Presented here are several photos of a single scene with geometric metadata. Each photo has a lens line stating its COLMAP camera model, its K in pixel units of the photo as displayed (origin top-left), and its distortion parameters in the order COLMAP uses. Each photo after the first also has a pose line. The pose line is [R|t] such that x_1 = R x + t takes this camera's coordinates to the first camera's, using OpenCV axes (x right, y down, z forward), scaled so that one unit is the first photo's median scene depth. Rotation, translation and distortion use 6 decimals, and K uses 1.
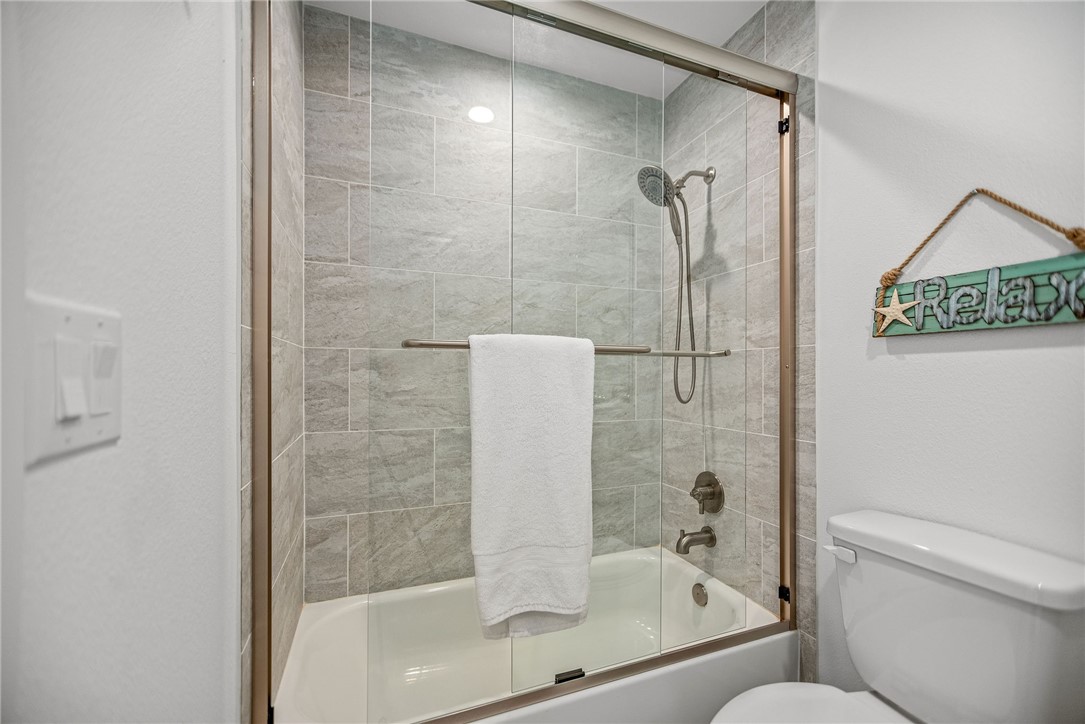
lens RADIAL K [[450.1, 0, 539.2], [0, 450.1, 374.2], [0, 0, 1]] dist [0.002855, 0.002245]
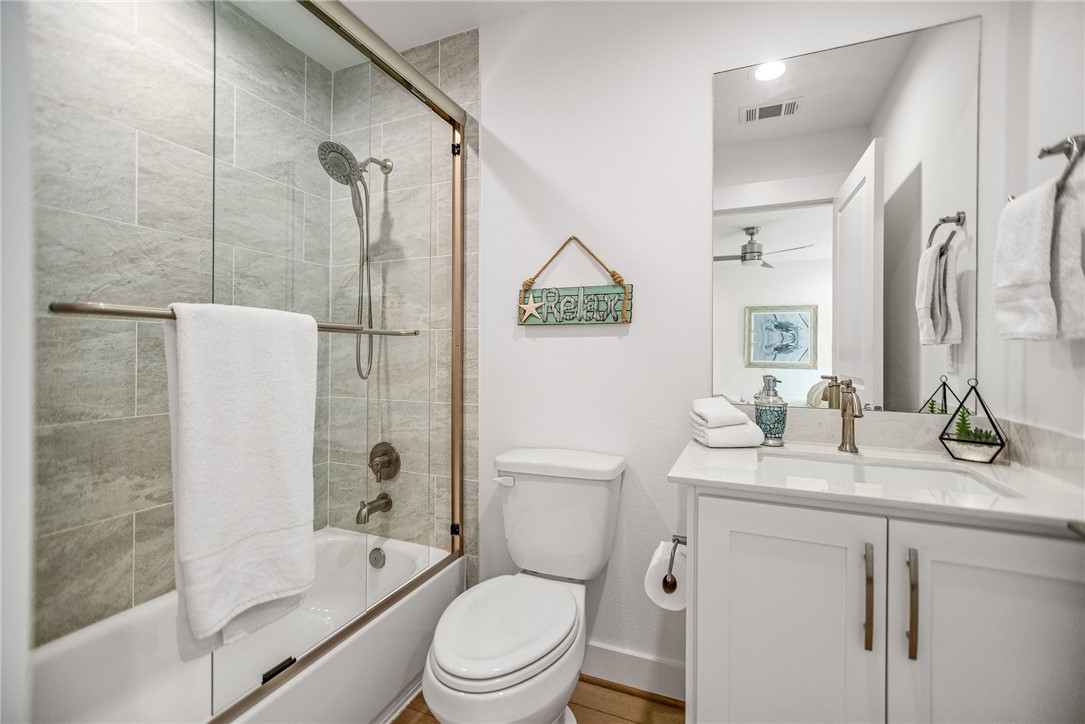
lens RADIAL K [[450.1, 0, 547.2], [0, 450.1, 355.2], [0, 0, 1]] dist [0.002855, 0.002245]
pose [[0.711566, -0.003588, 0.702610, -0.139839], [-0.001886, 0.999974, 0.007017, 0.001527], [-0.702617, -0.006318, 0.711540, -0.048231]]
